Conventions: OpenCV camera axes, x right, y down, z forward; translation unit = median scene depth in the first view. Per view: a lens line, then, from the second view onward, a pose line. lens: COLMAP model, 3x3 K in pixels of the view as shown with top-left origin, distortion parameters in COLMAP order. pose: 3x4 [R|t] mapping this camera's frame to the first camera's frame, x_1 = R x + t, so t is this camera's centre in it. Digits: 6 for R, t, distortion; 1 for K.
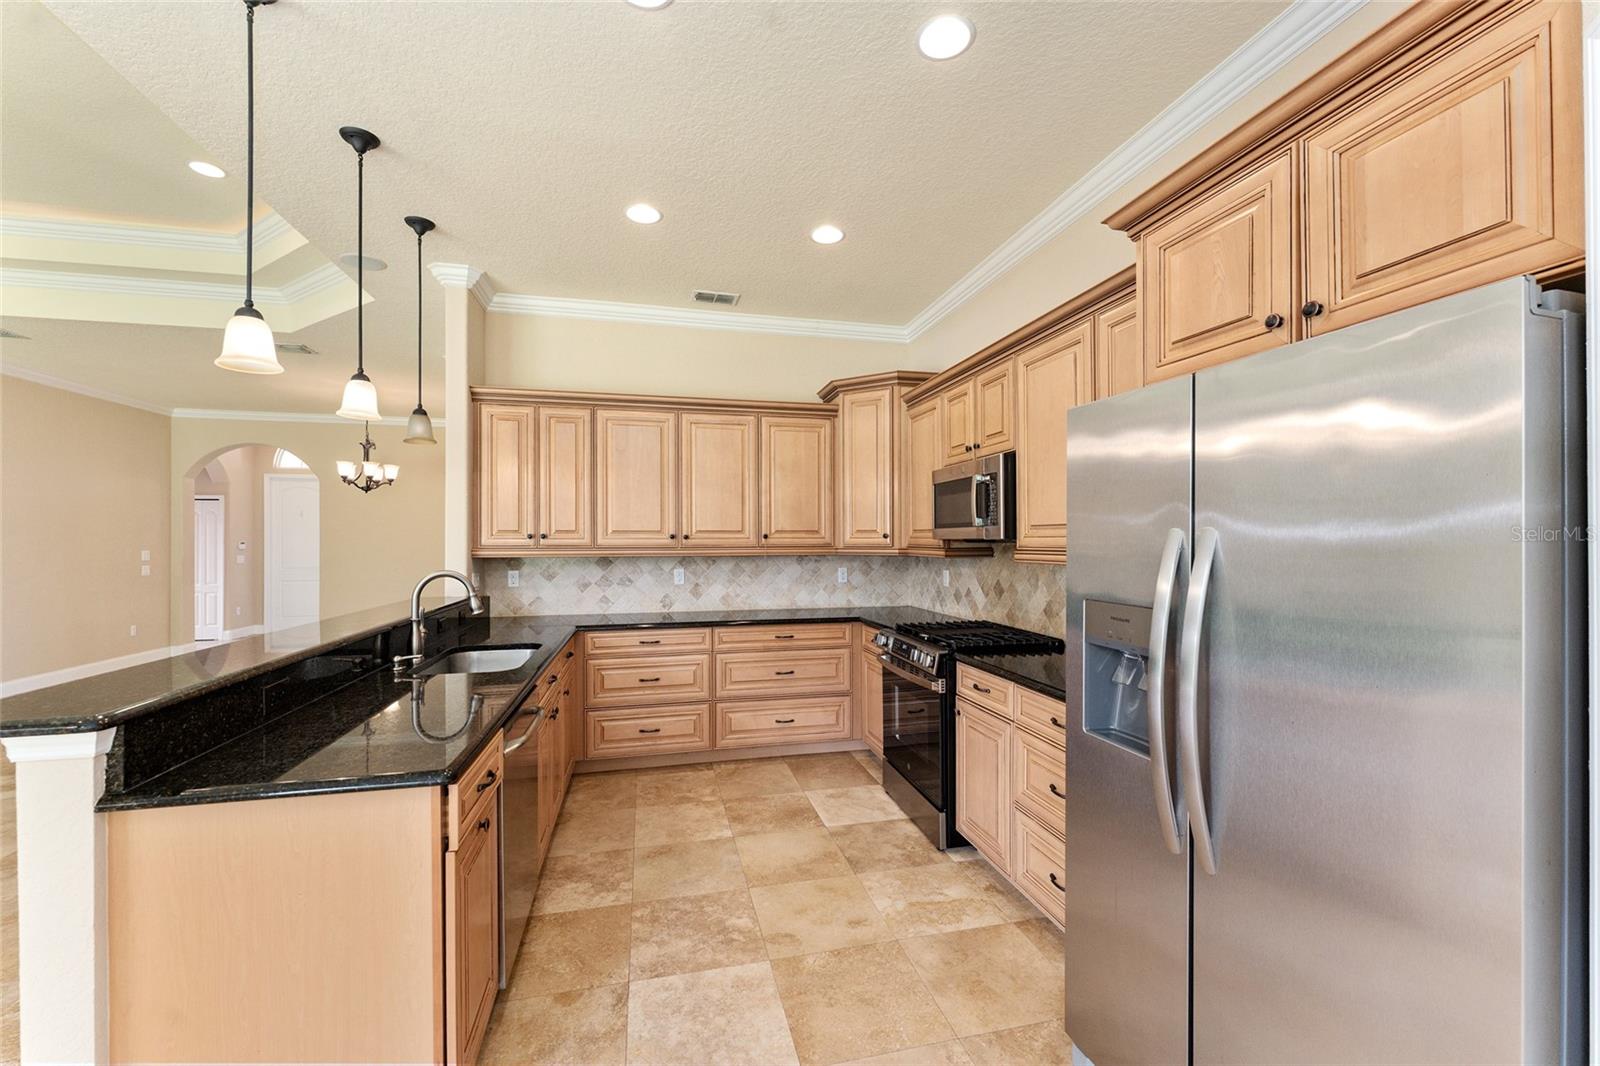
lens RADIAL K [[638.2, 0, 794.1], [0, 638.2, 536.8], [0, 0, 1]] dist [0.000194, -0.000031]
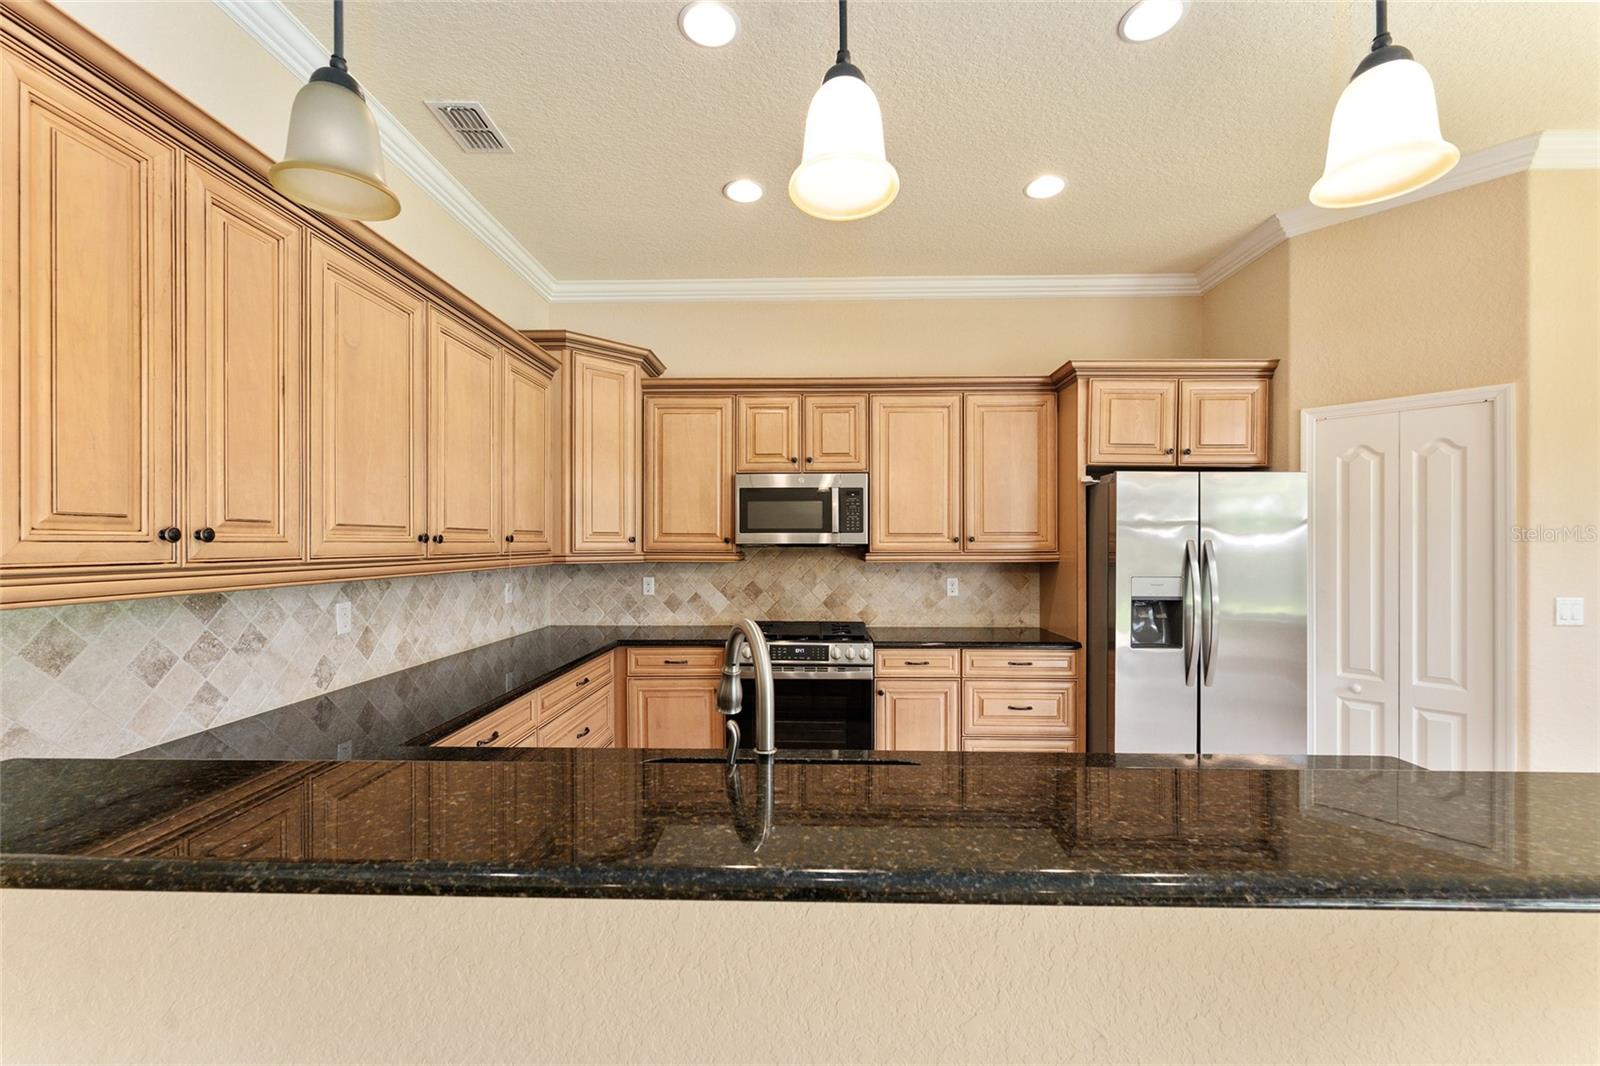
lens RADIAL K [[645.7, 0, 800.2], [0, 645.7, 542.5], [0, 0, 1]] dist [0.000391, 0.000004]
pose [[0.251903, 0.002502, 0.967749, -0.641167], [-0.005134, 0.999986, -0.001249, 0.002445], [-0.967739, -0.004654, 0.251913, 0.584031]]
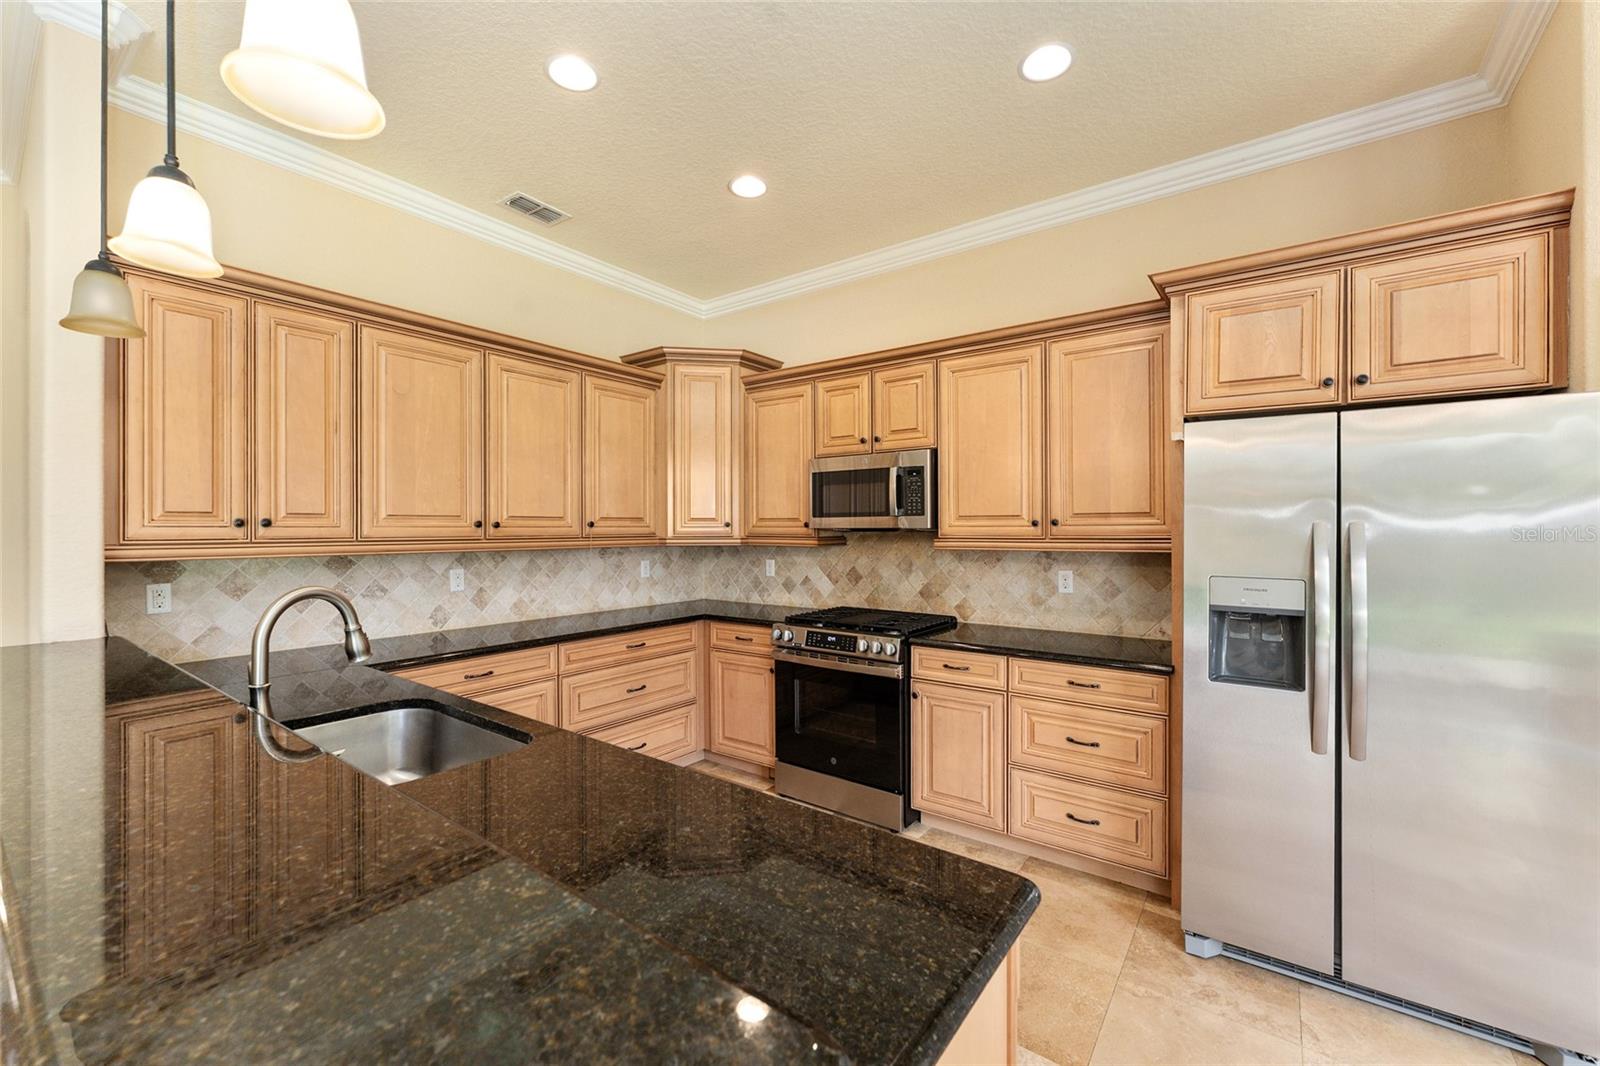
lens RADIAL K [[648.7, 0, 798.7], [0, 648.7, 526.0], [0, 0, 1]] dist [0.000067, -0.000088]
pose [[0.762313, 0.003207, 0.647201, -0.397760], [-0.003382, 0.999994, -0.000971, 0.001206], [-0.647200, -0.001449, 0.762319, 0.218564]]
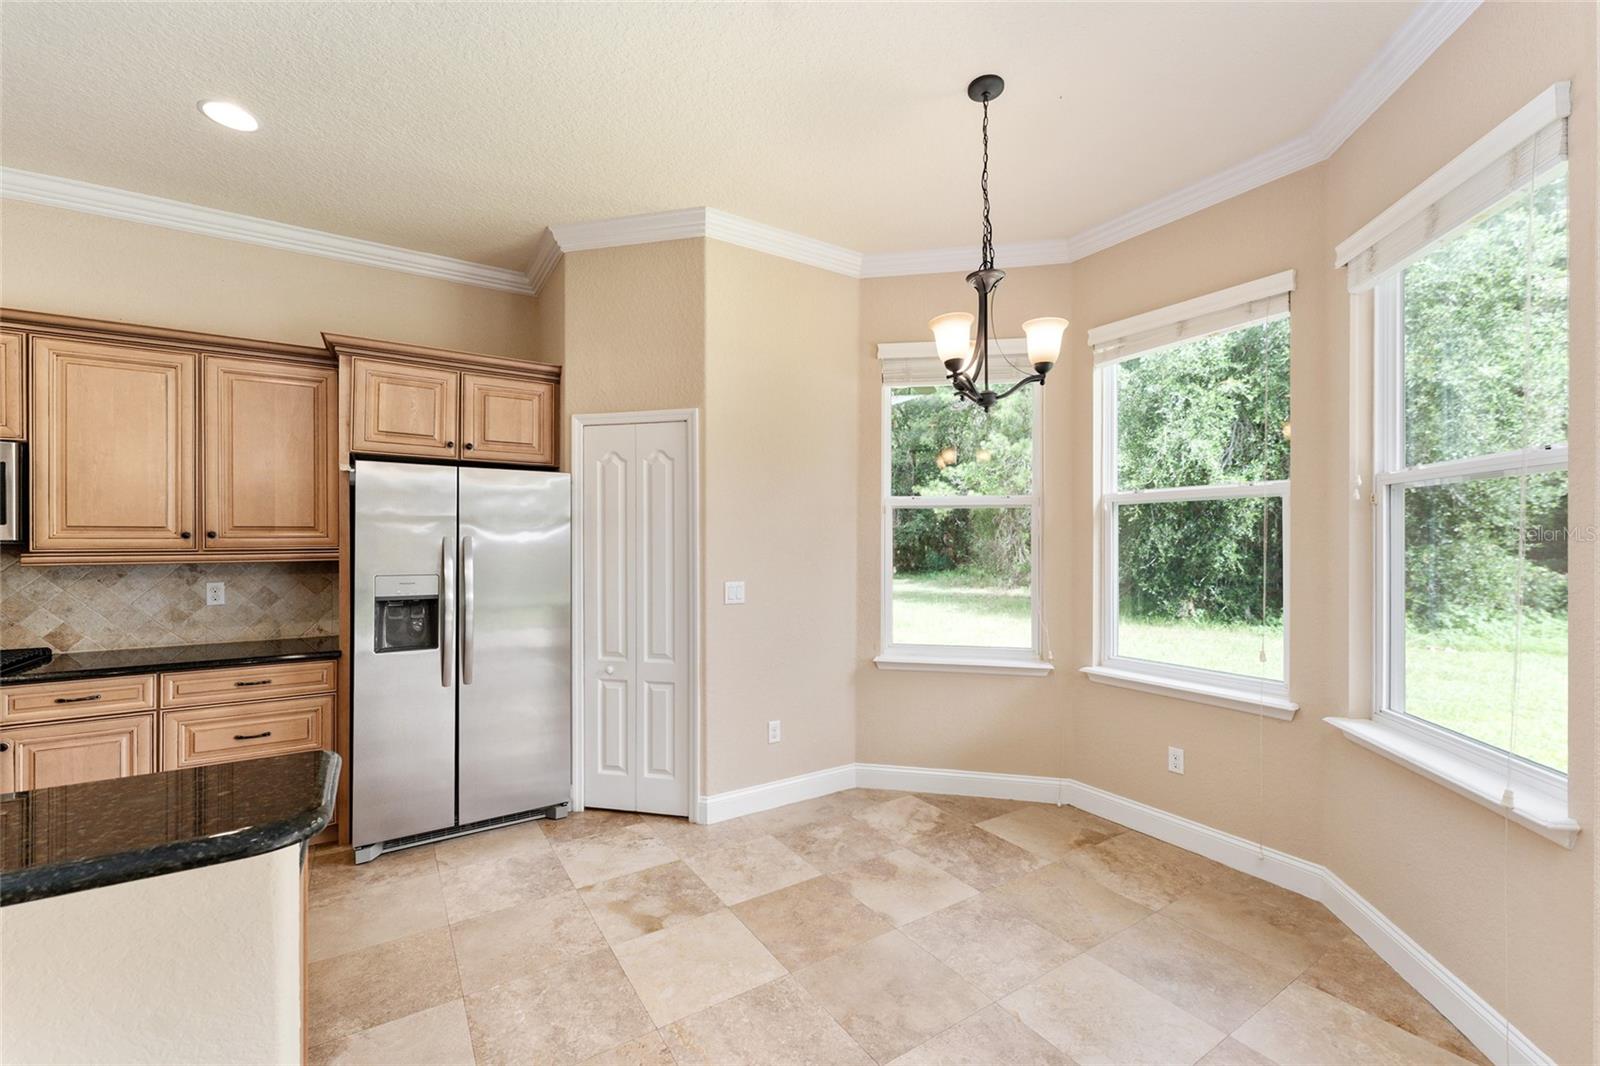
lens RADIAL K [[649.9, 0, 800.3], [0, 649.9, 538.6], [0, 0, 1]] dist [-0.002881, -0.000439]
pose [[-0.341535, 0.002743, 0.939865, -0.625987], [-0.003426, 0.999985, -0.004164, 0.000705], [-0.939863, -0.004642, -0.341521, 0.209281]]
